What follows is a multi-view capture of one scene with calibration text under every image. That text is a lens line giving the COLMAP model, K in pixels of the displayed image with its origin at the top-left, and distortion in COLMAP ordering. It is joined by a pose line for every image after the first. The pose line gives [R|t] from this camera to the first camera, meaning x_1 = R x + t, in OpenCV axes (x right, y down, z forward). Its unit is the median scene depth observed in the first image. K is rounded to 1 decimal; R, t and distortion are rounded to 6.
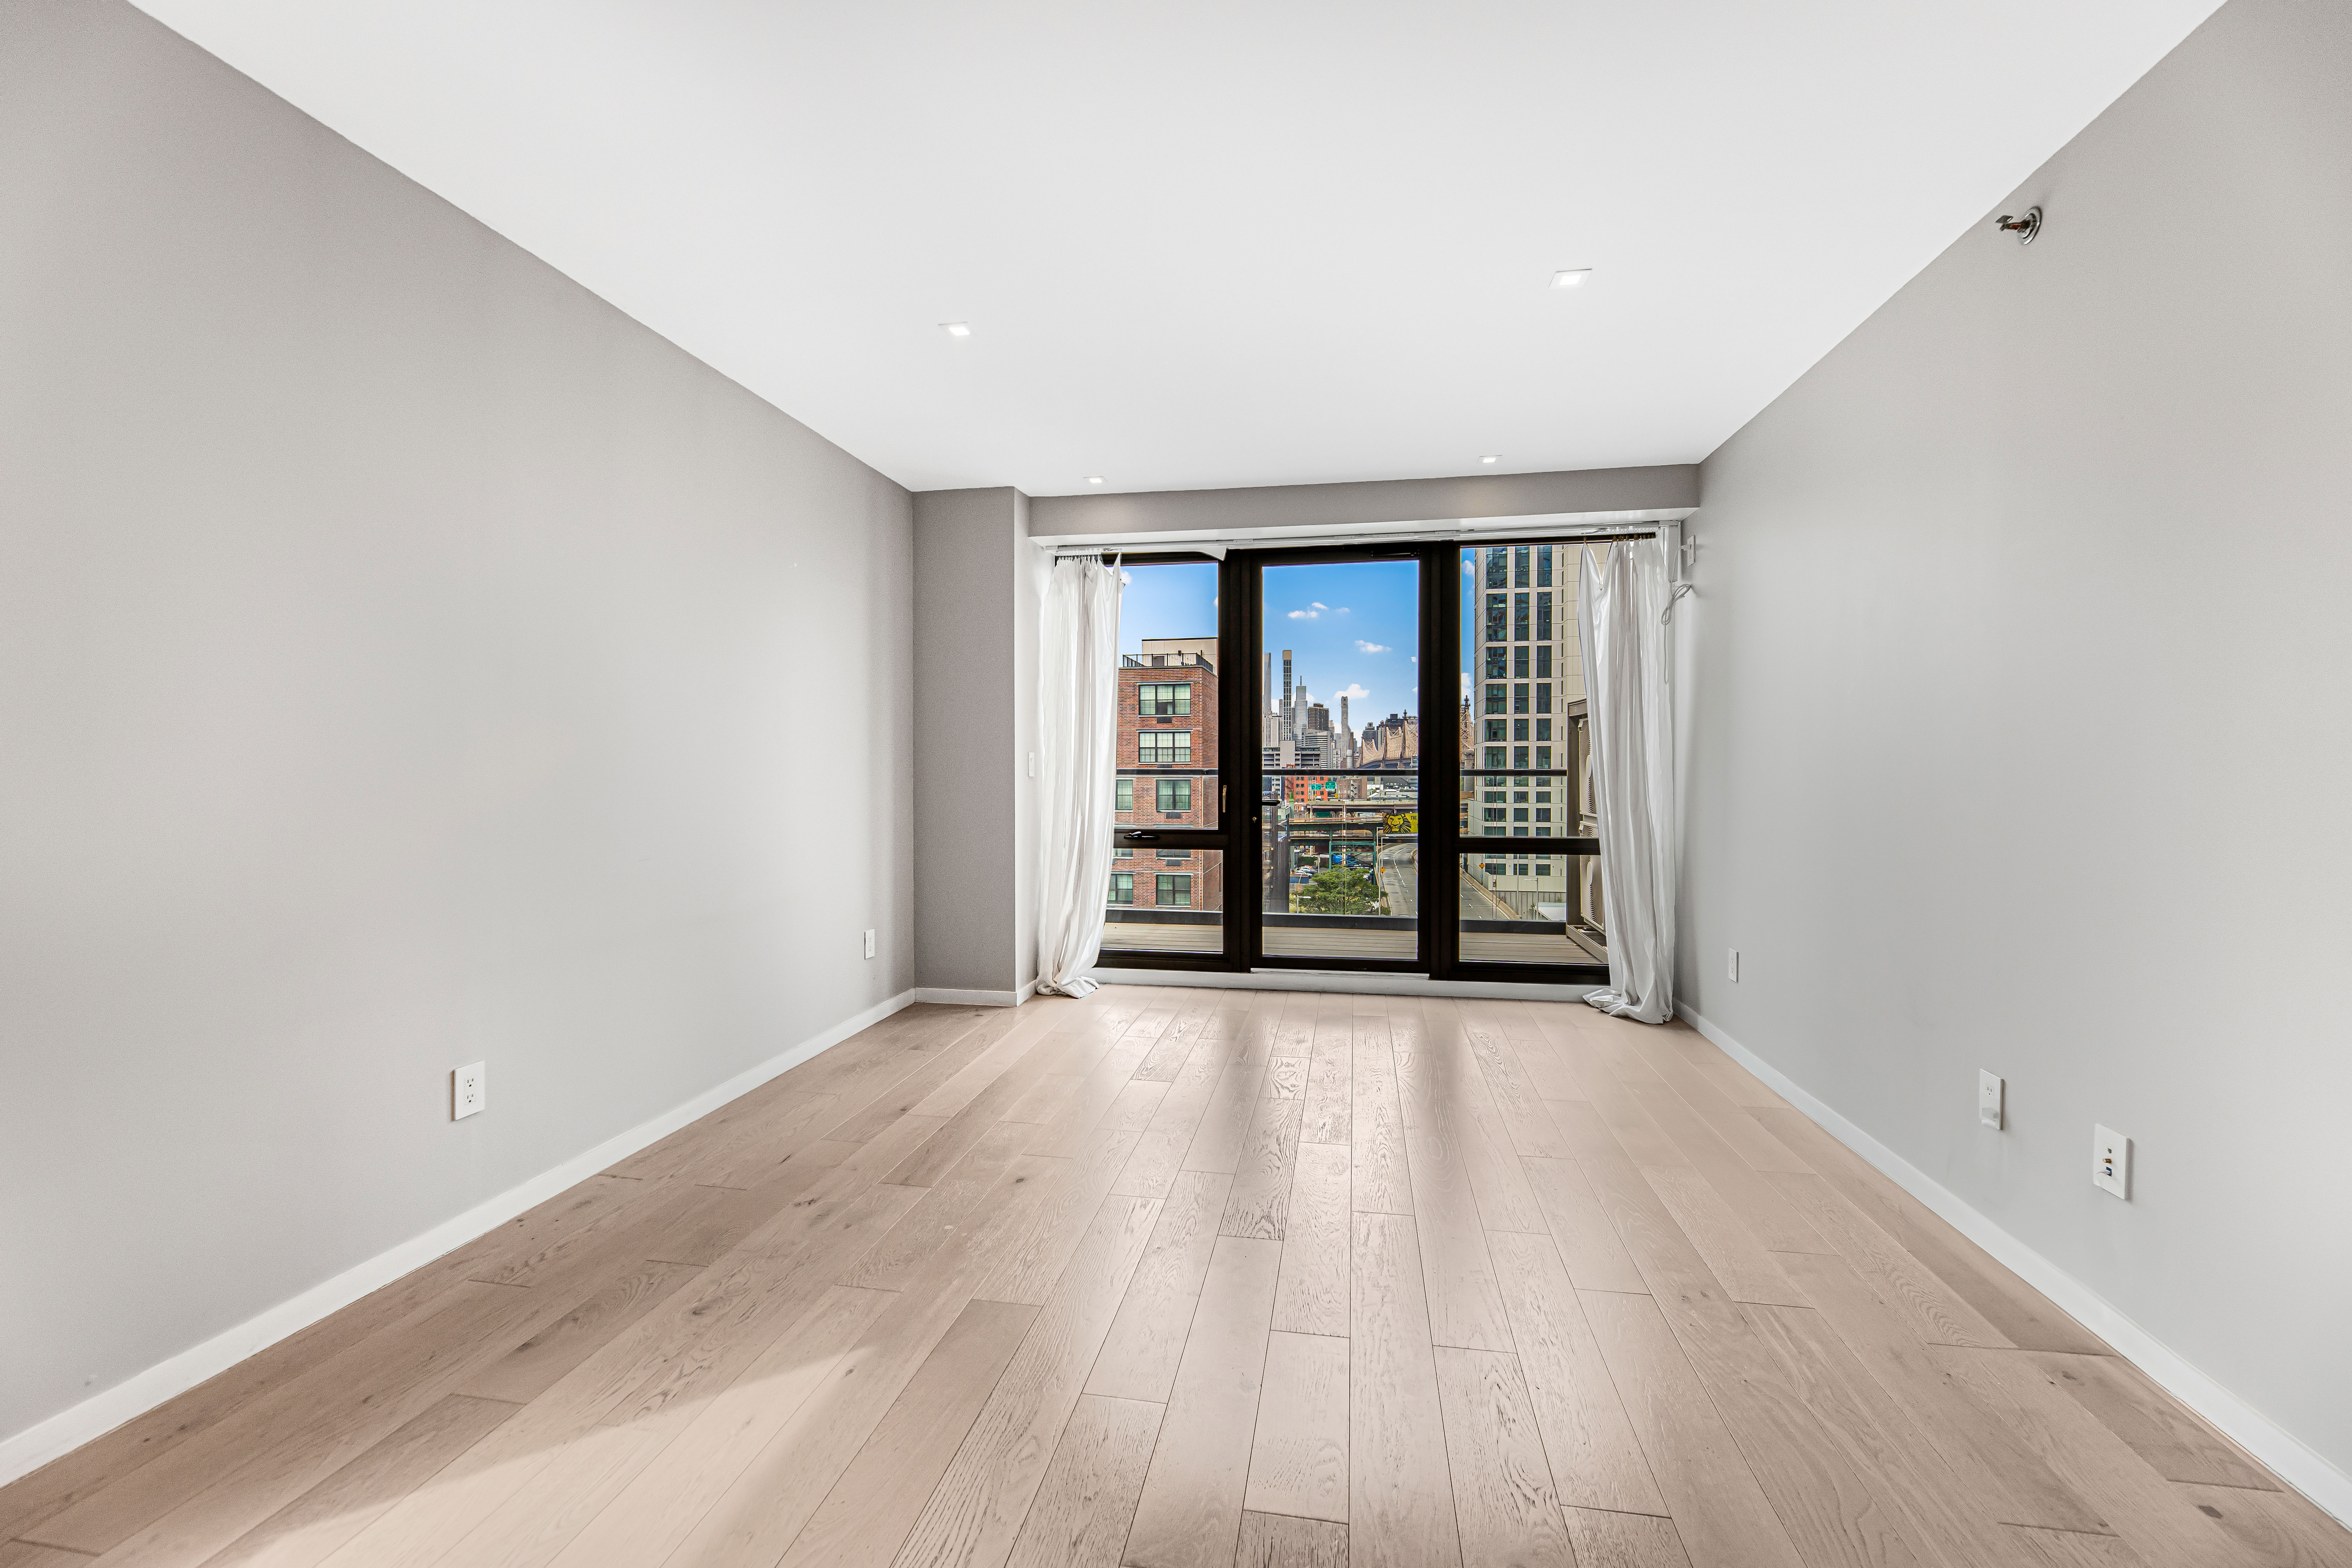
lens RADIAL K [[965.6, 0, 1174.9], [0, 965.6, 781.2], [0, 0, 1]] dist [0.005168, 0.000440]
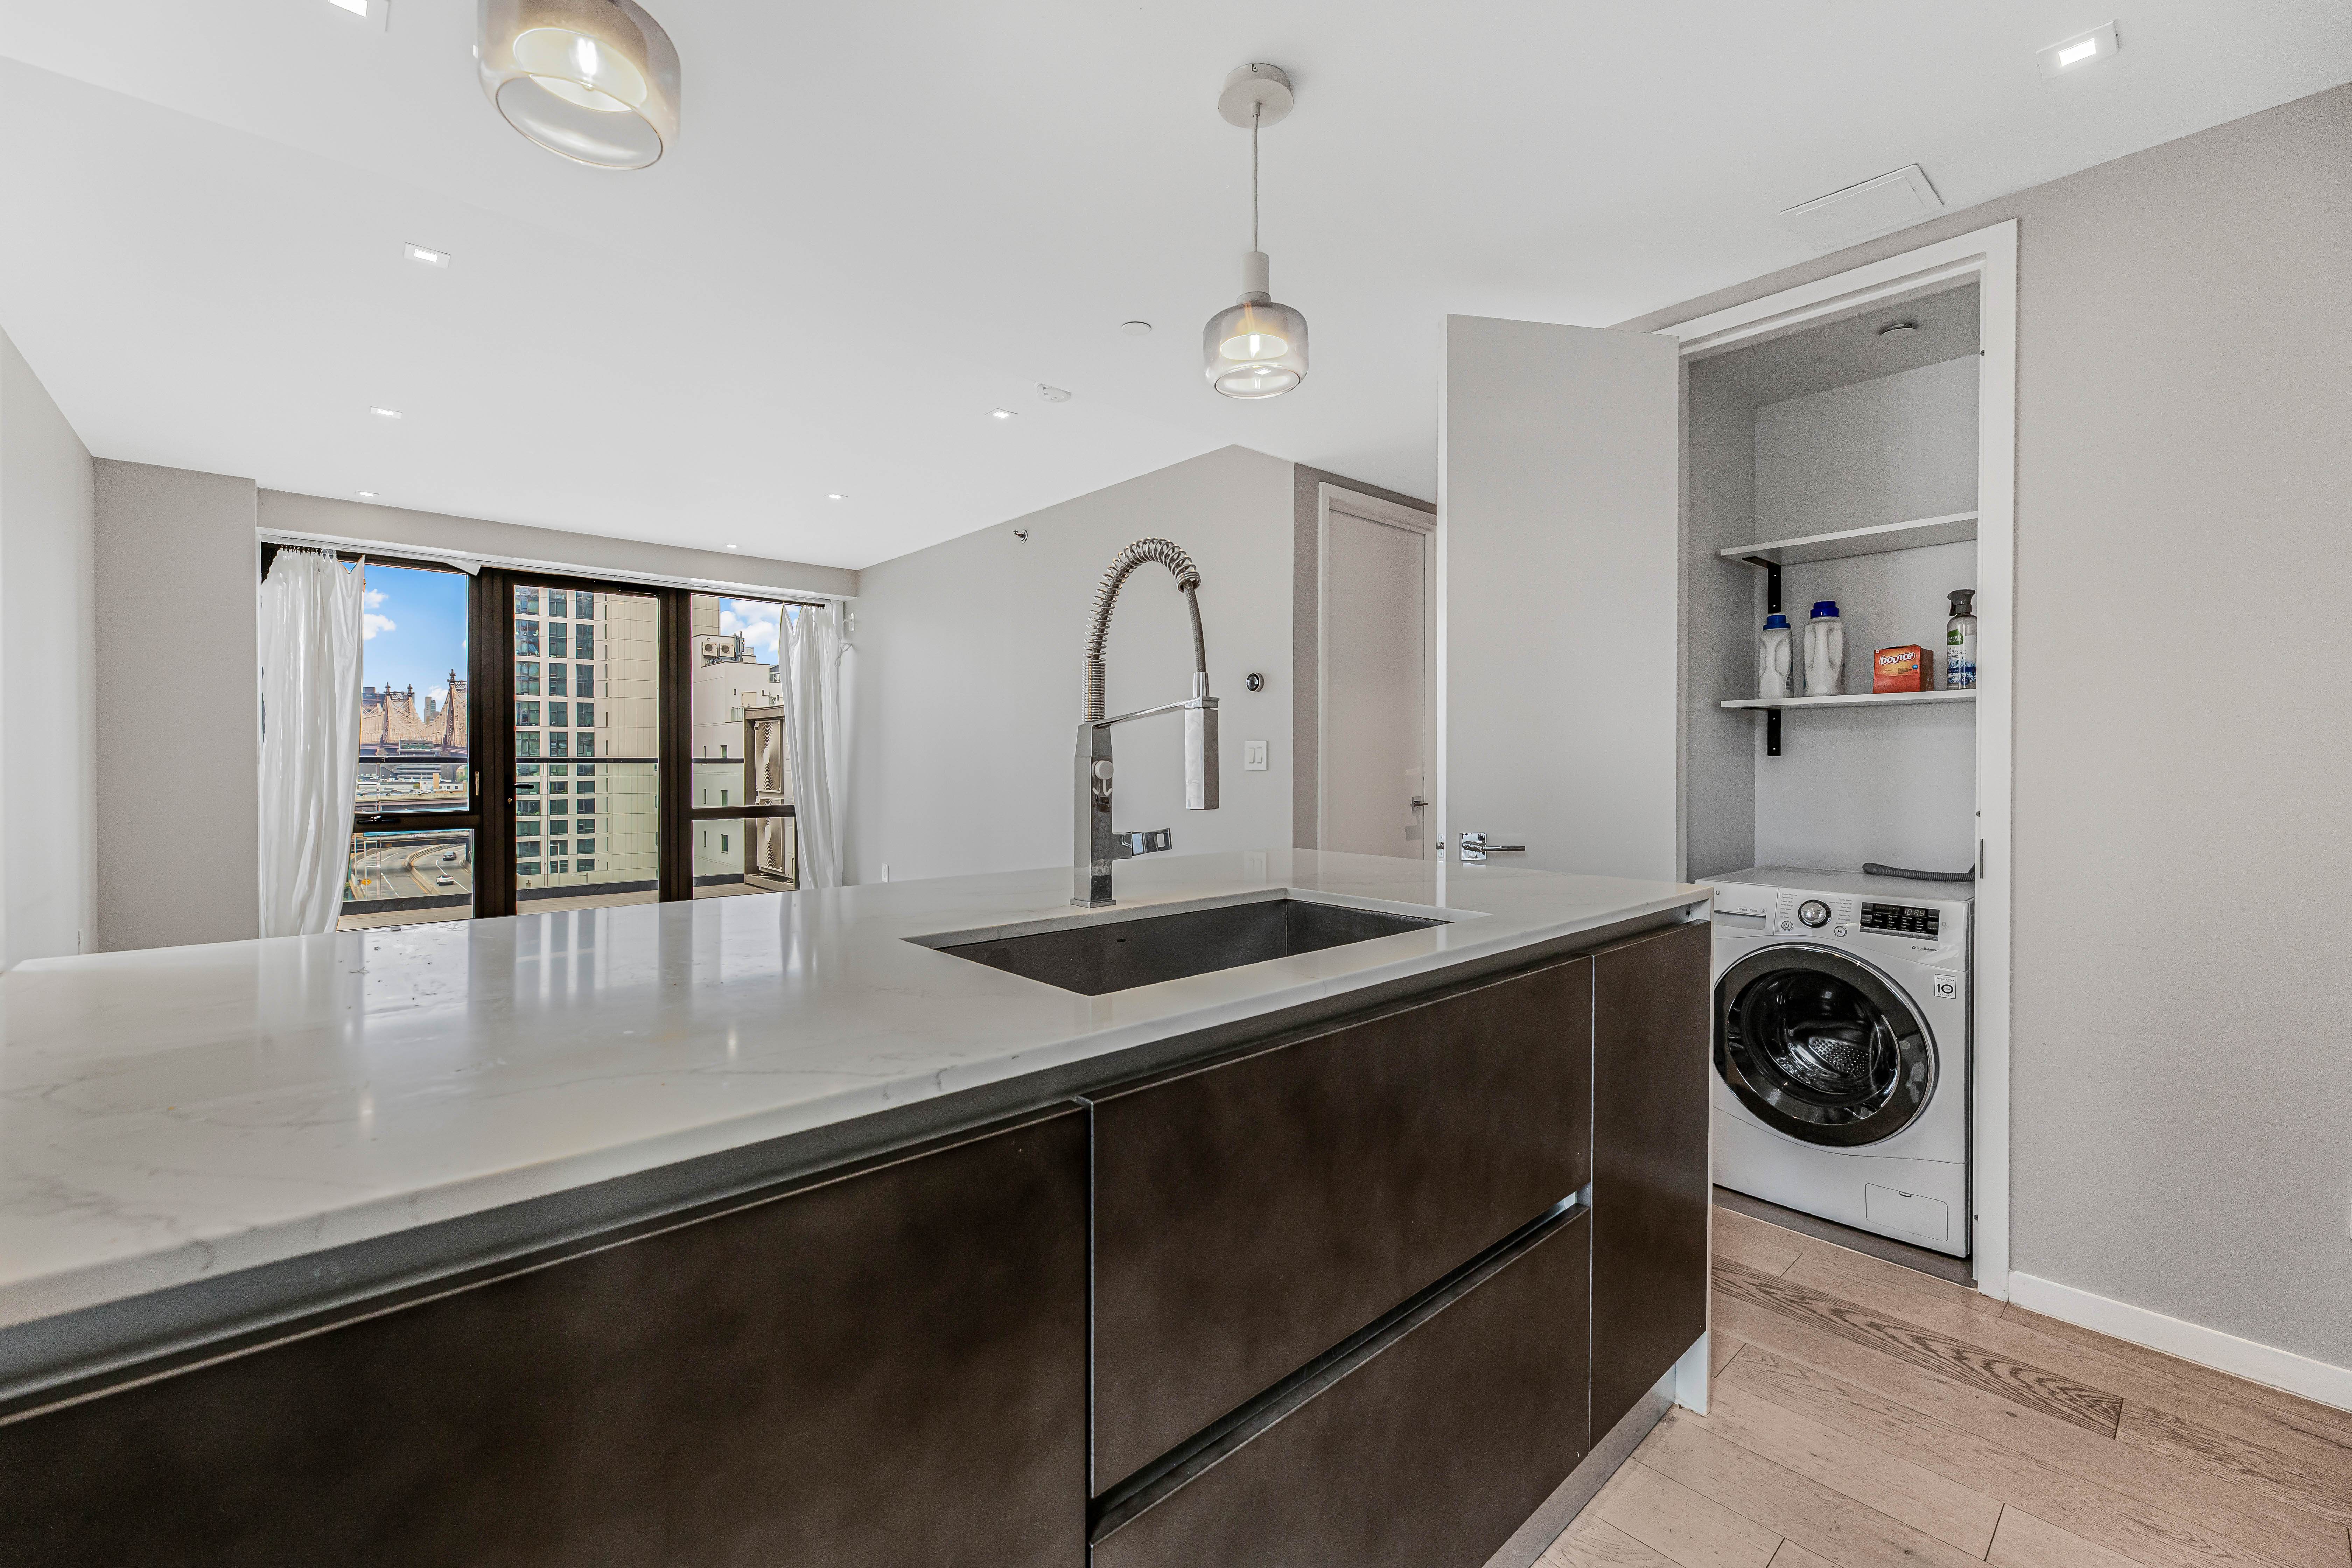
lens RADIAL K [[965.6, 0, 1168.9], [0, 965.6, 769.3], [0, 0, 1]] dist [0.005168, 0.000440]
pose [[0.610503, -0.008459, 0.791969, -0.362456], [0.008377, 0.999956, 0.004223, 0.002837], [-0.791970, 0.004056, 0.610547, -0.347381]]
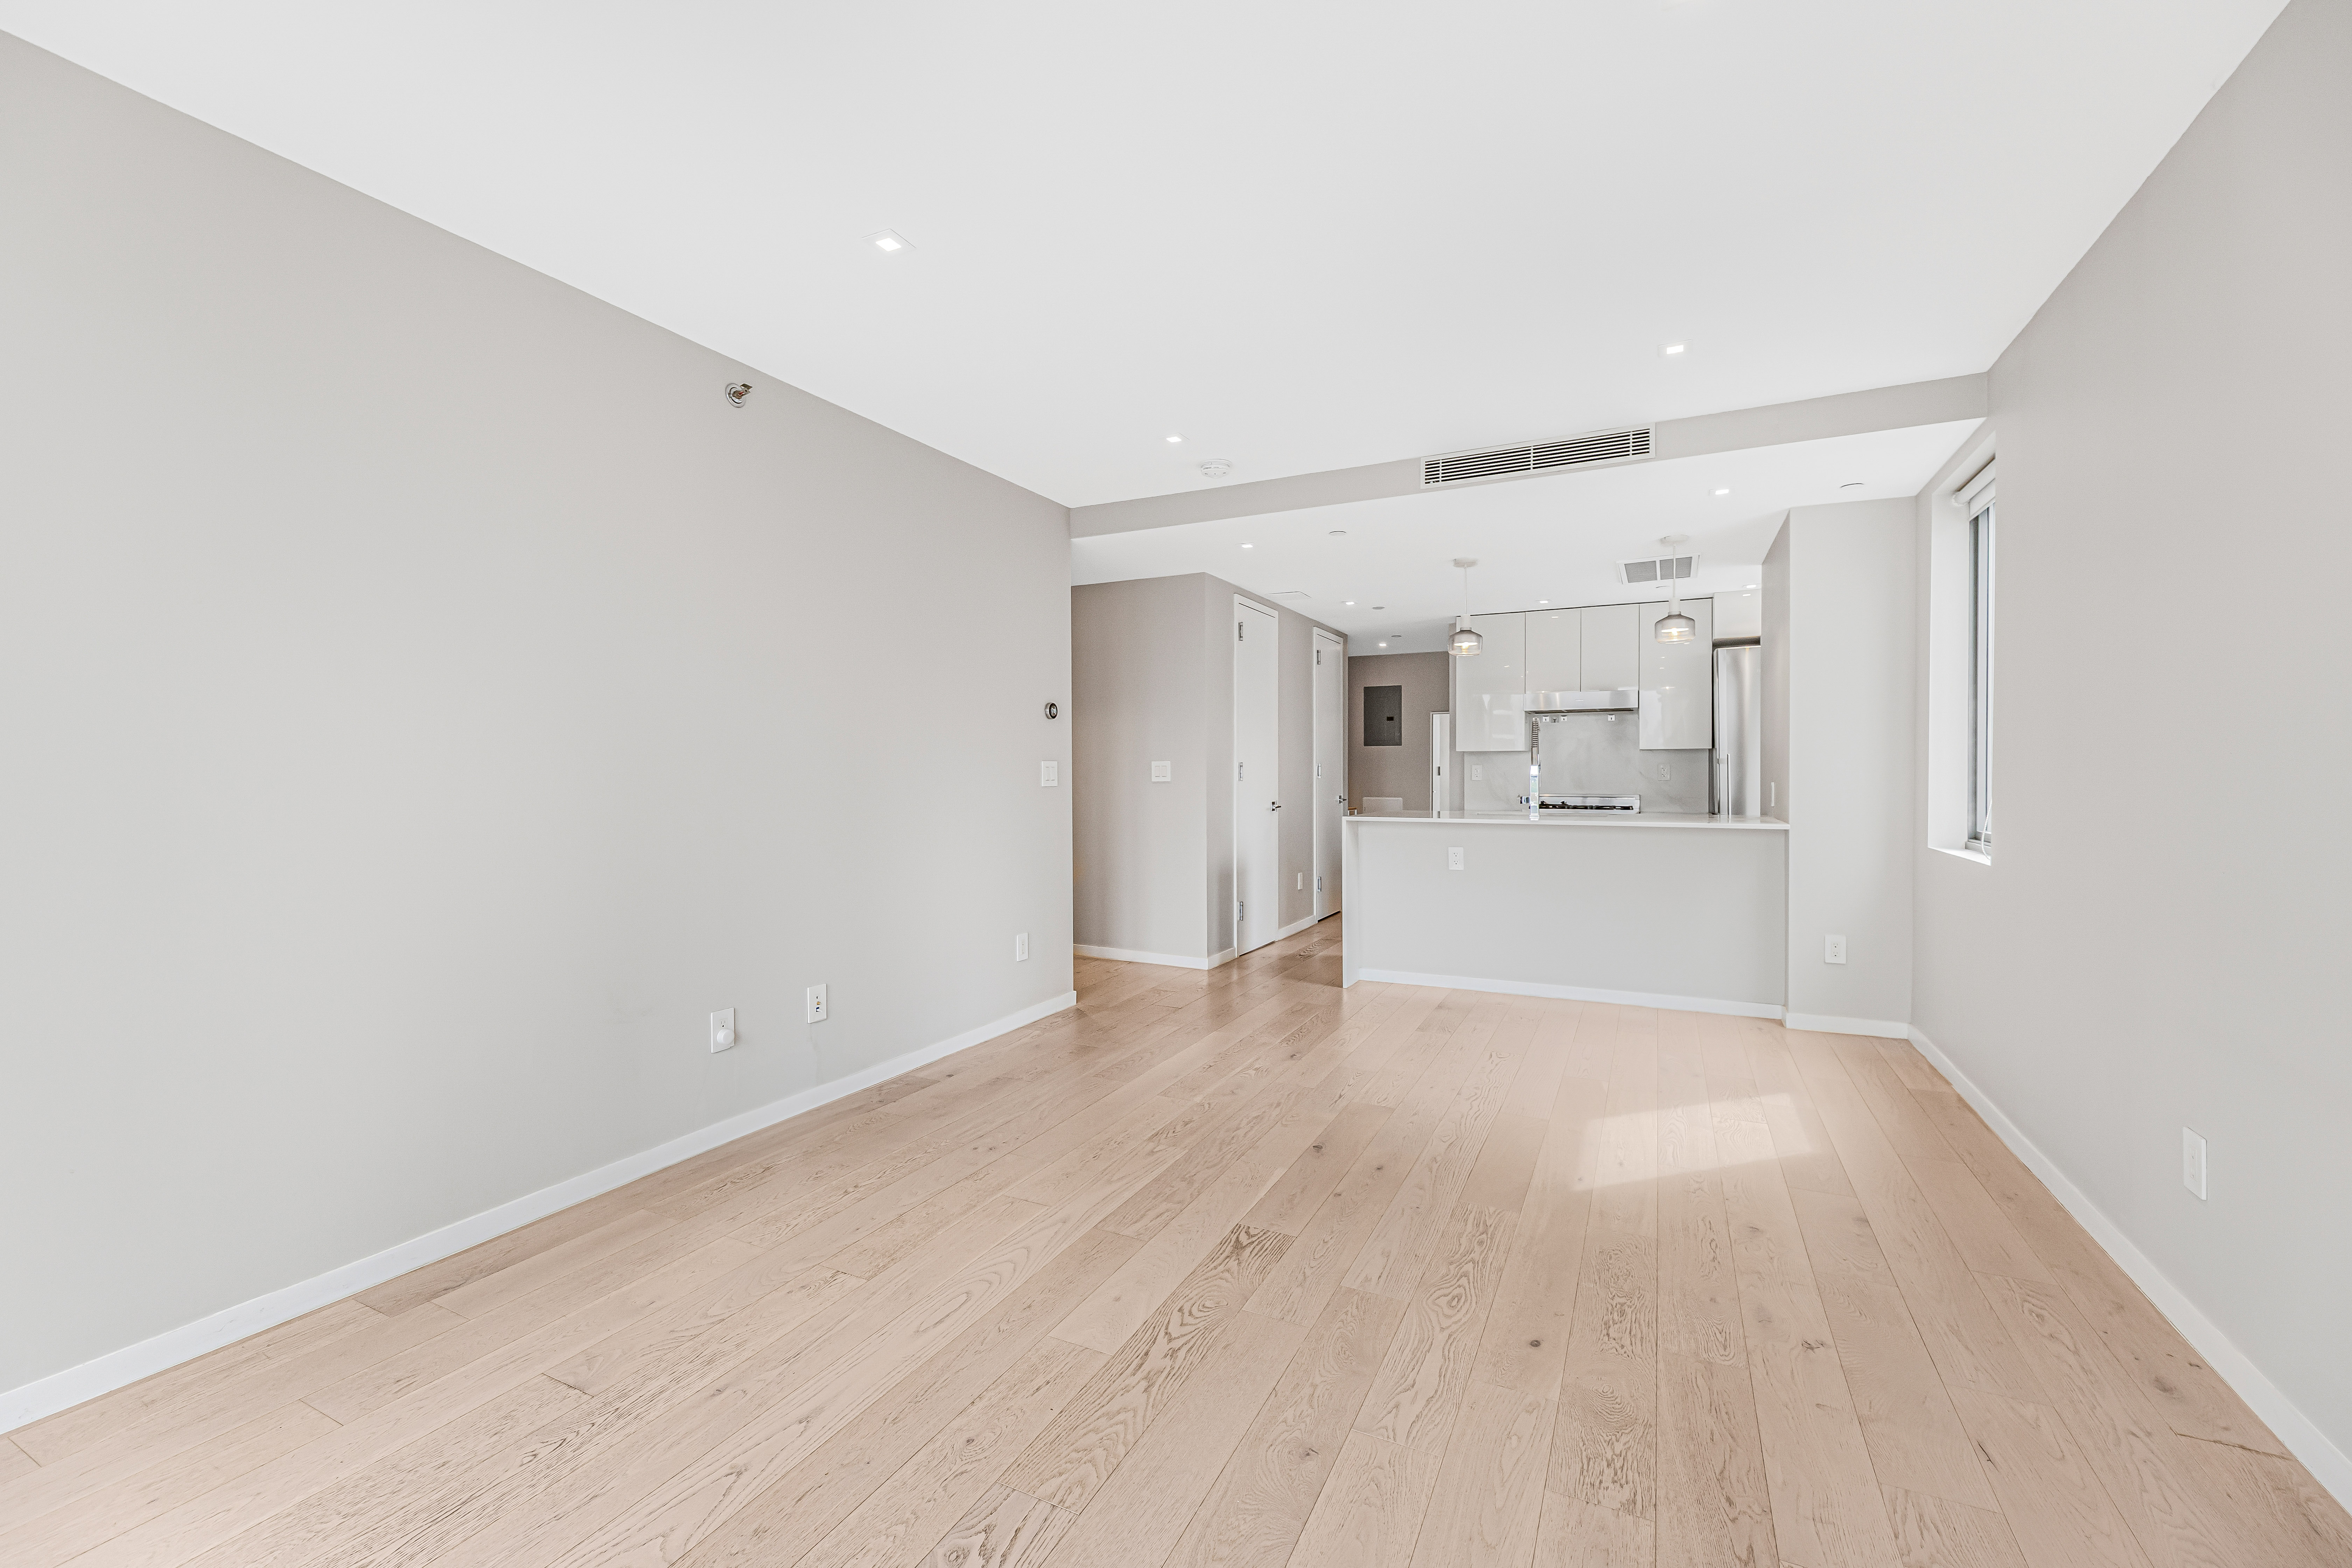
lens RADIAL K [[965.6, 0, 1165.6], [0, 965.6, 790.8], [0, 0, 1]] dist [0.005168, 0.000440]
pose [[-0.956898, -0.002733, 0.290413, -0.057420], [0.006207, 0.999535, 0.029857, -0.015825], [-0.290359, 0.030373, -0.956436, 0.974755]]
